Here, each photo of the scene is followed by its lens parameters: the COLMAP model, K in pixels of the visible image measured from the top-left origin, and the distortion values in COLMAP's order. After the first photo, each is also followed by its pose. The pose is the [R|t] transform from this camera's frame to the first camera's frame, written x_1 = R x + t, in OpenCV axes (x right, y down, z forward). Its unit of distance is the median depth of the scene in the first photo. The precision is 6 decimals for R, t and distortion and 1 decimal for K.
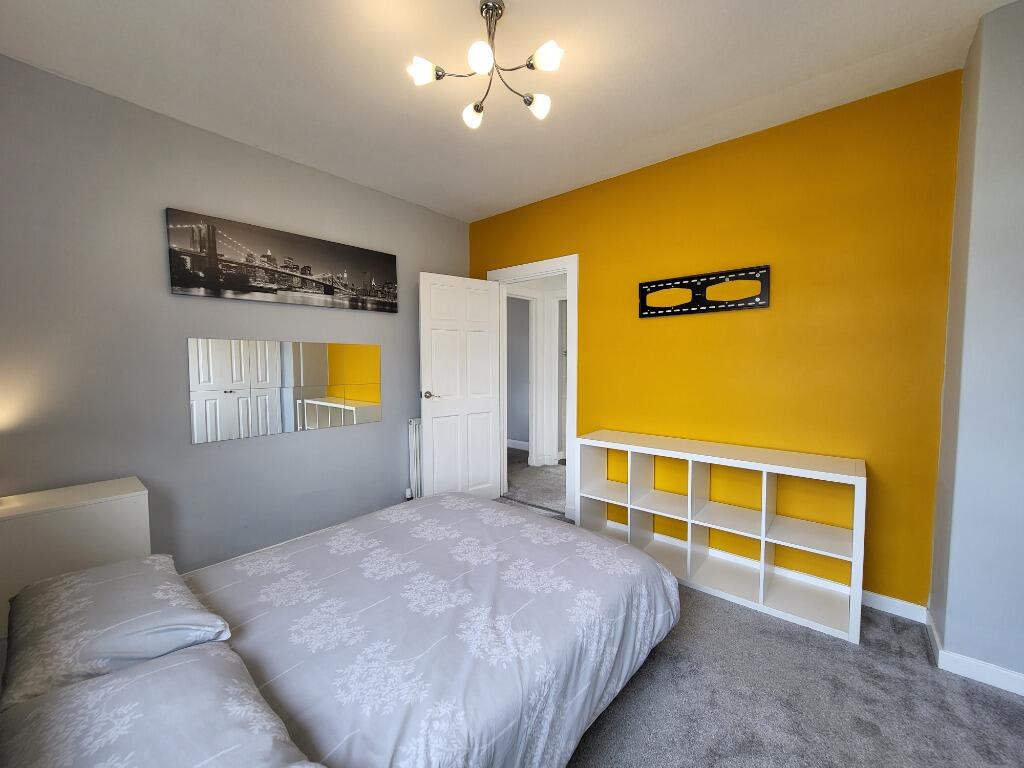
lens RADIAL K [[407.8, 0, 510.7], [0, 407.8, 383.2], [0, 0, 1]] dist [0.000686, 0.000219]
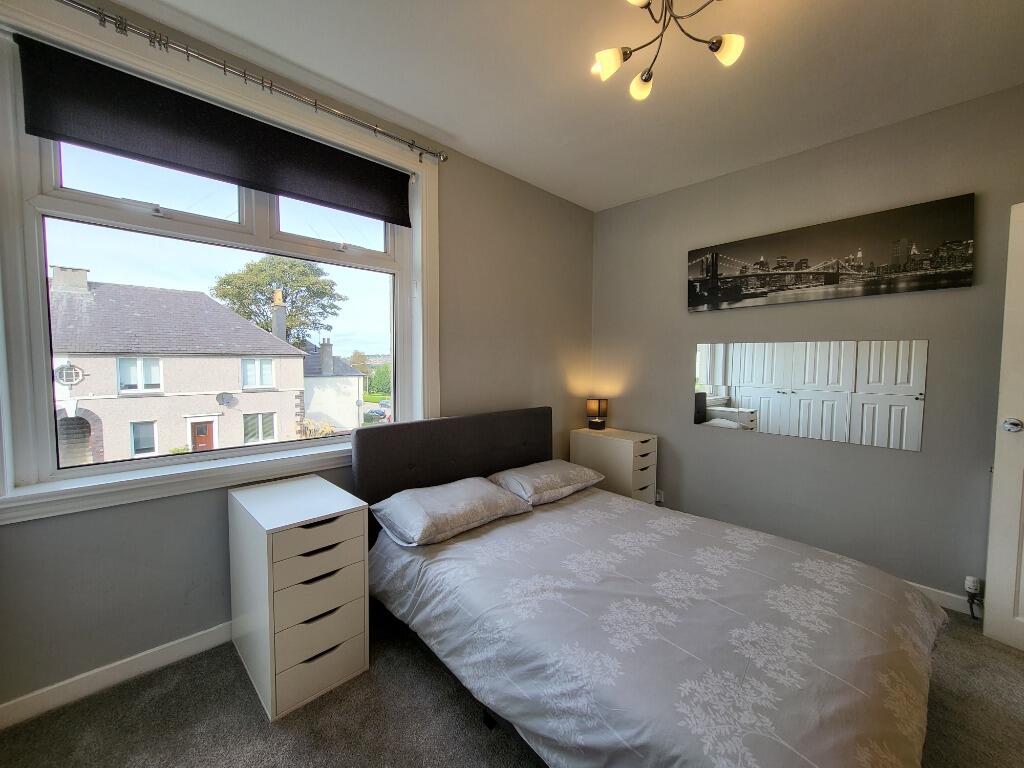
lens RADIAL K [[407.8, 0, 512.2], [0, 407.8, 385.3], [0, 0, 1]] dist [0.000686, 0.000219]
pose [[-0.117425, 0.060613, -0.991230, 0.557416], [-0.063560, 0.995630, 0.068412, -0.026685], [0.991046, 0.071036, -0.113060, 0.516490]]
